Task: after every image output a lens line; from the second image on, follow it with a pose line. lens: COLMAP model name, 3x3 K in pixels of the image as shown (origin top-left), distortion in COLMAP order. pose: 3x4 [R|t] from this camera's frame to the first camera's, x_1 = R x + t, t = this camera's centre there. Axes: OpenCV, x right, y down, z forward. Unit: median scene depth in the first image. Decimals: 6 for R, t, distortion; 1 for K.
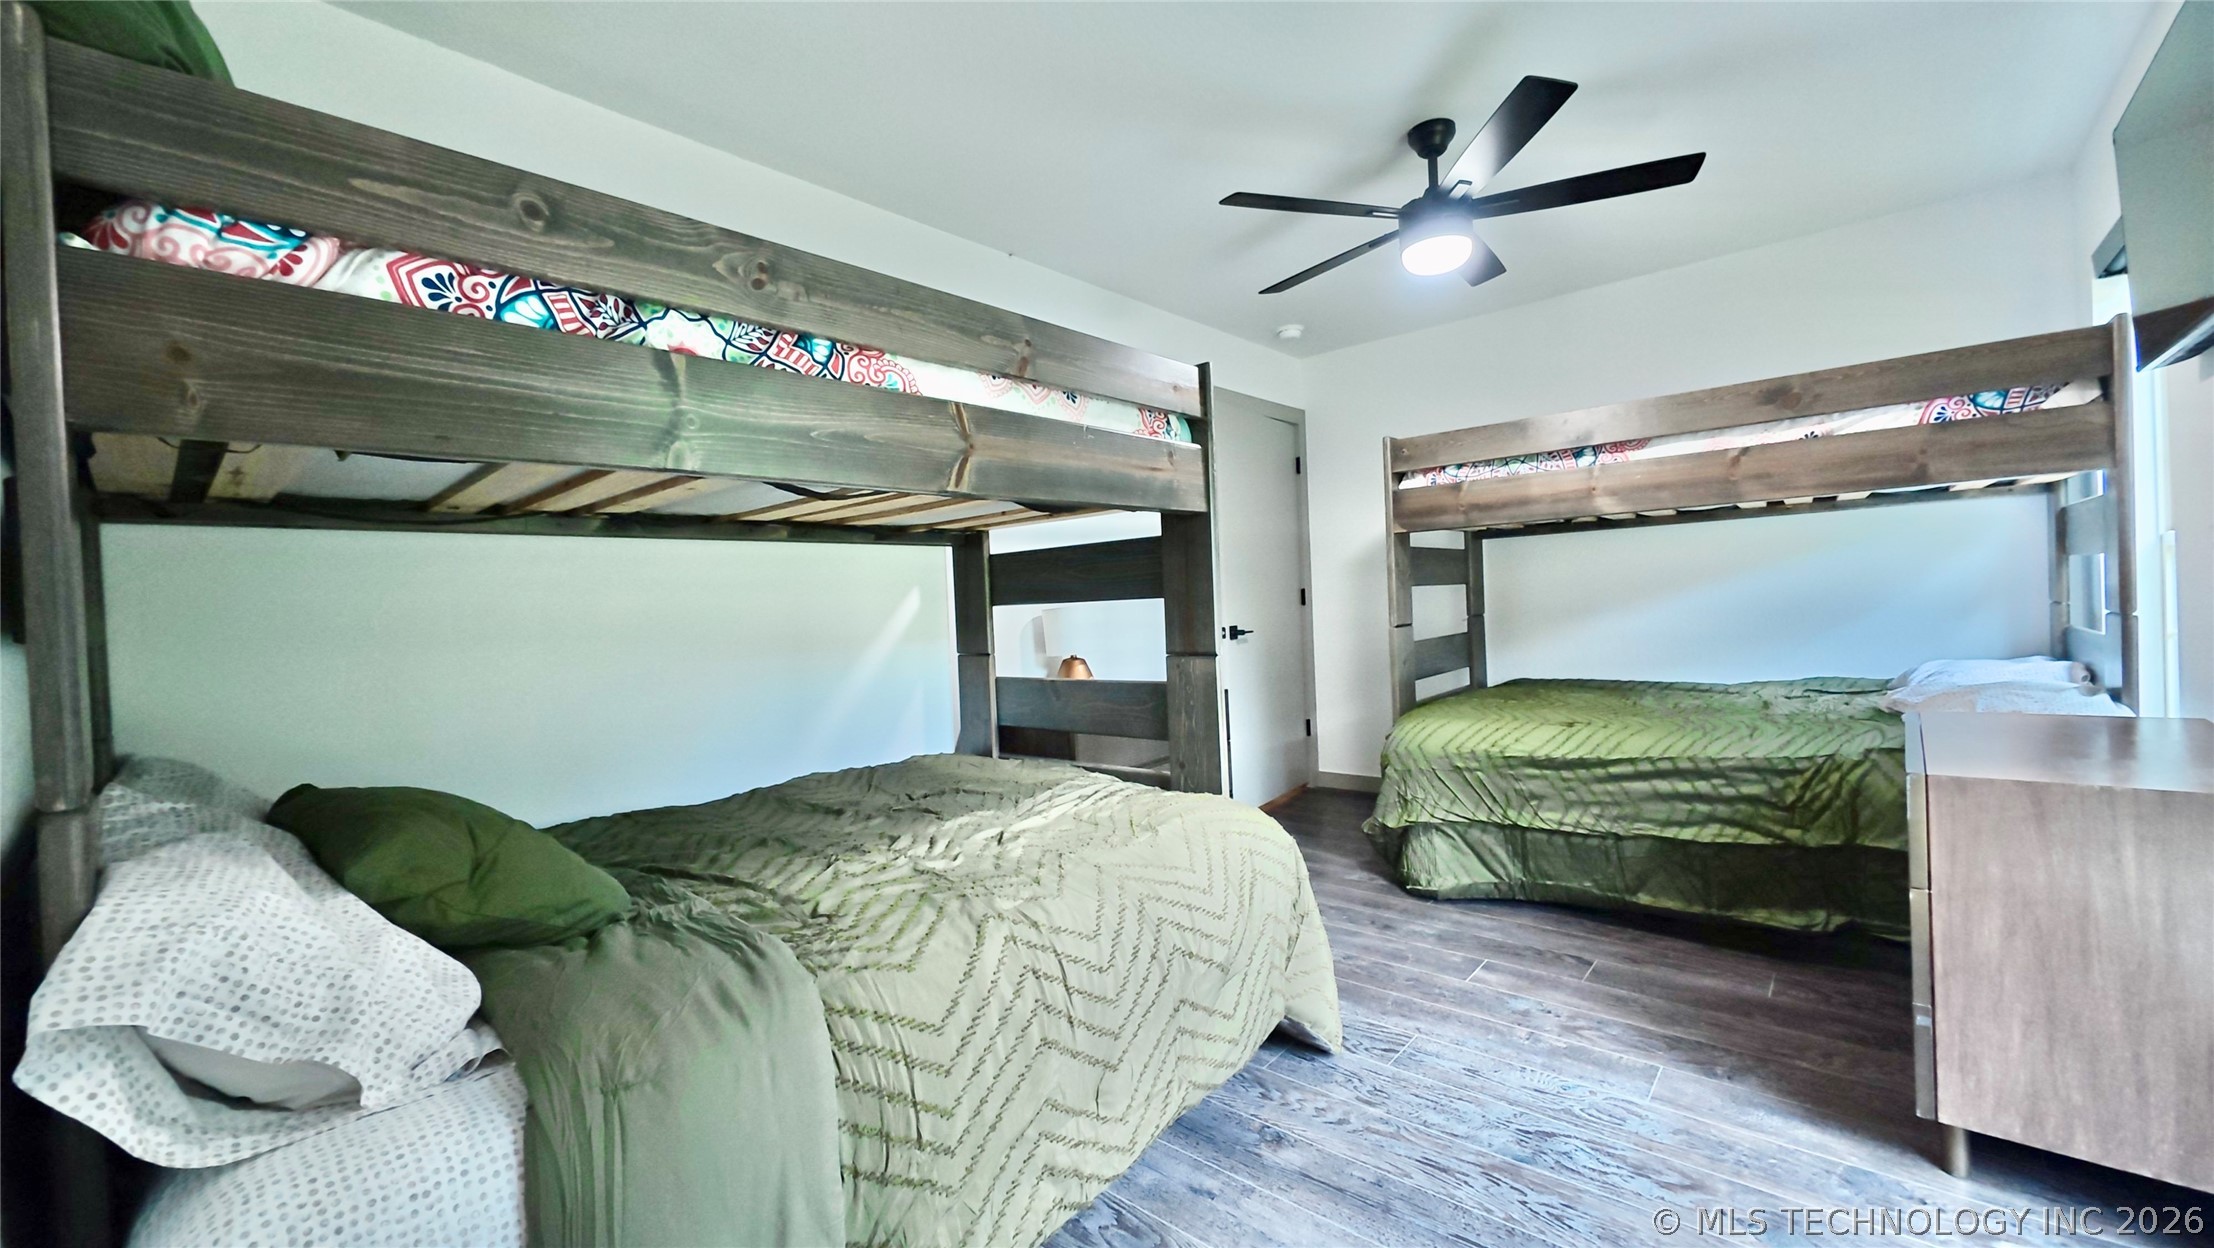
lens RADIAL K [[863.2, 0, 1111.3], [0, 863.2, 620.7], [0, 0, 1]] dist [-0.005167, 0.000437]
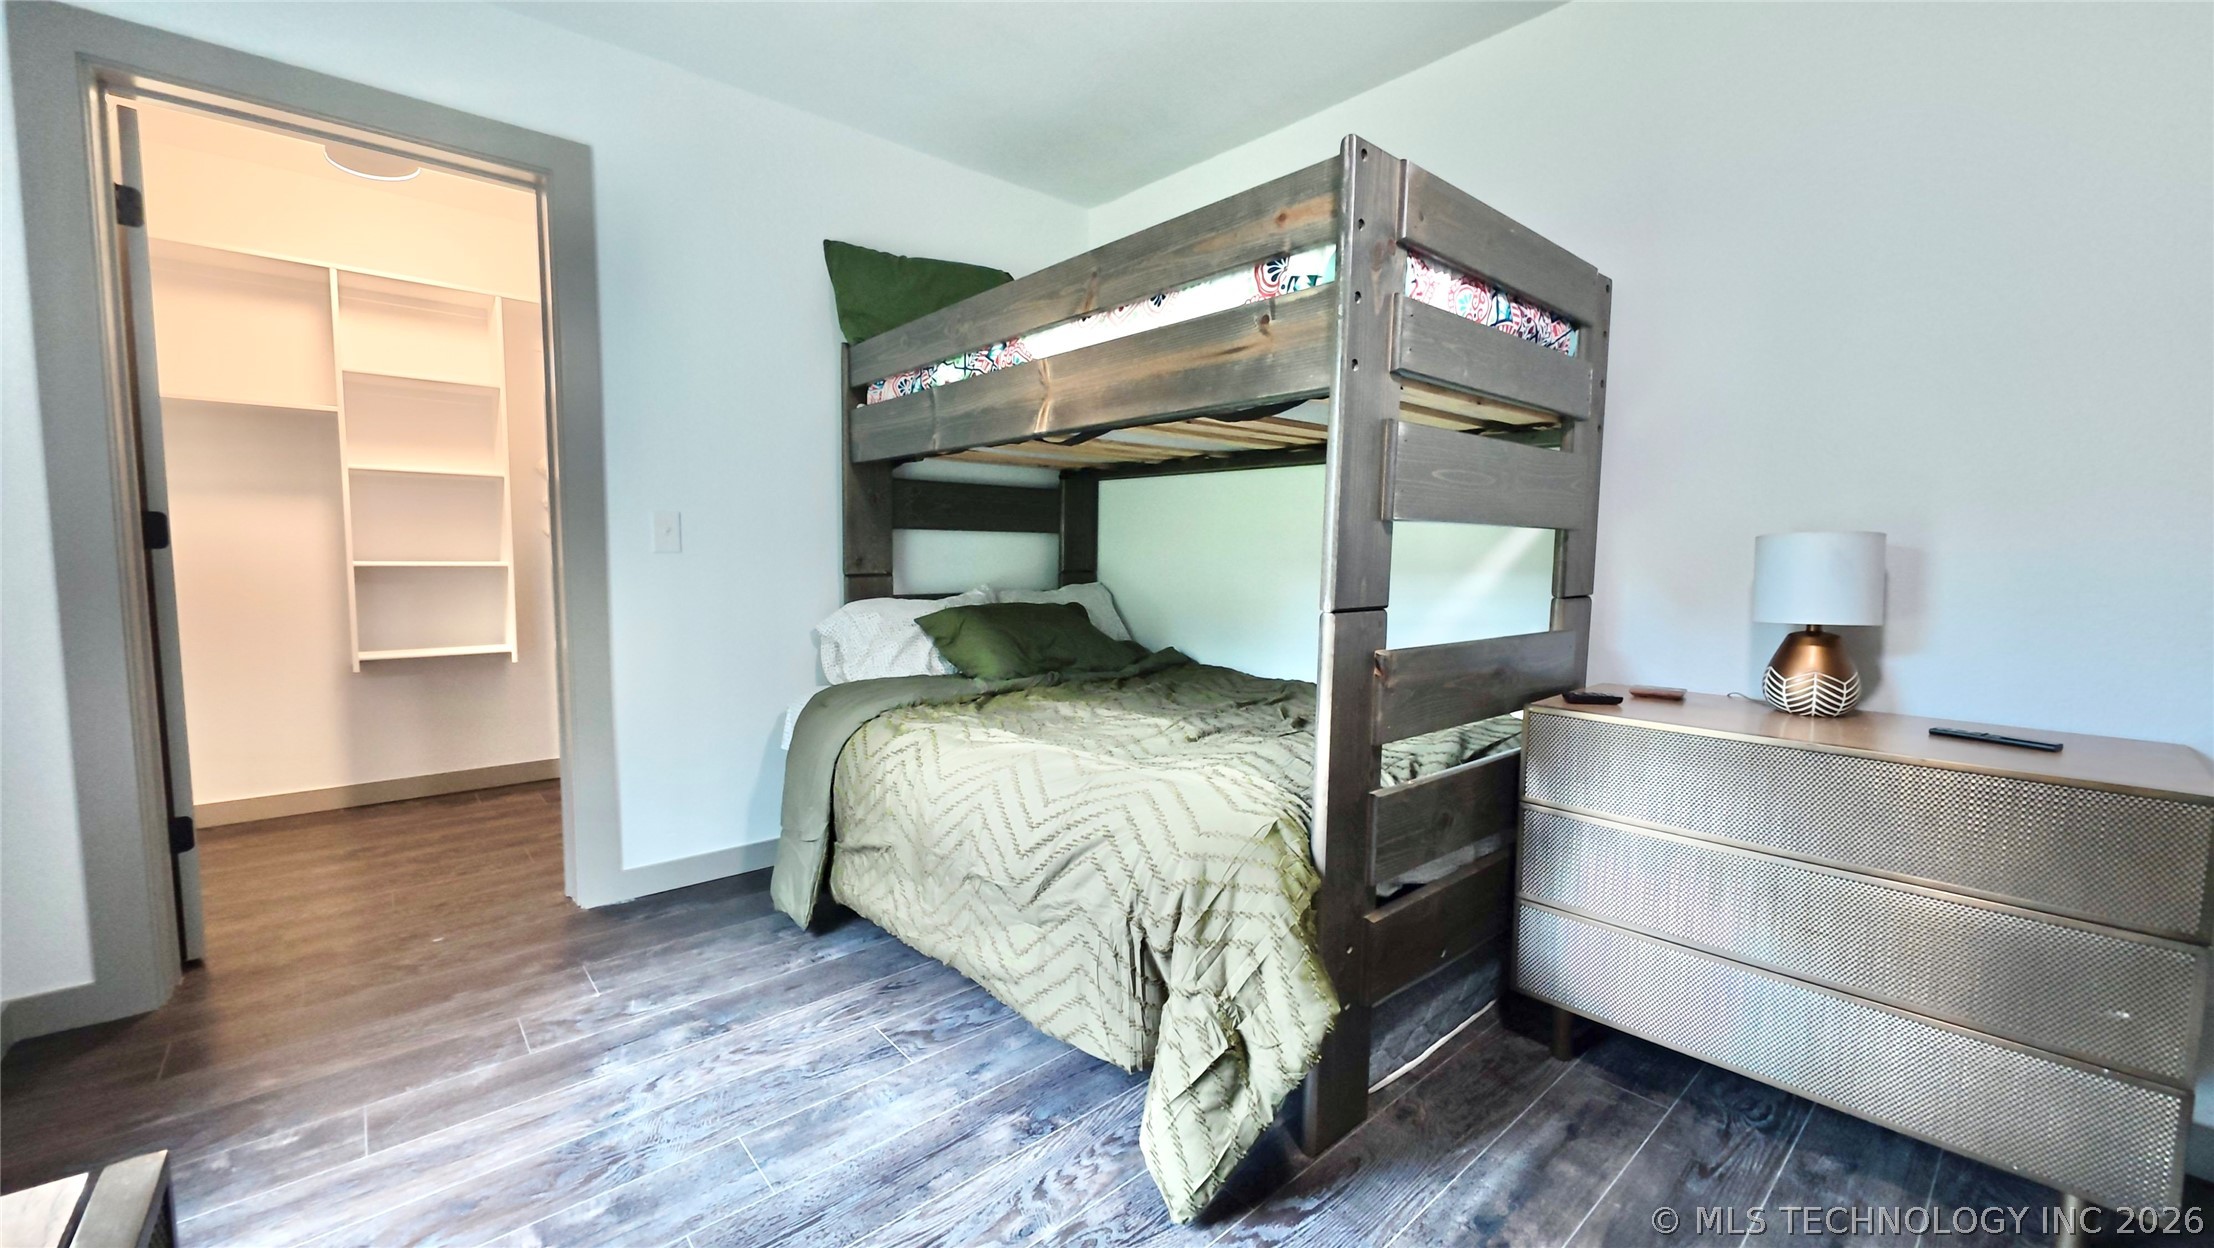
lens RADIAL K [[863.2, 0, 1111.3], [0, 863.2, 620.7], [0, 0, 1]] dist [-0.005167, 0.000437]
pose [[-0.128638, 0.134516, -0.982526, 0.995227], [-0.022298, 0.990115, 0.138474, -0.051828], [0.991441, 0.039722, -0.124367, 1.175978]]
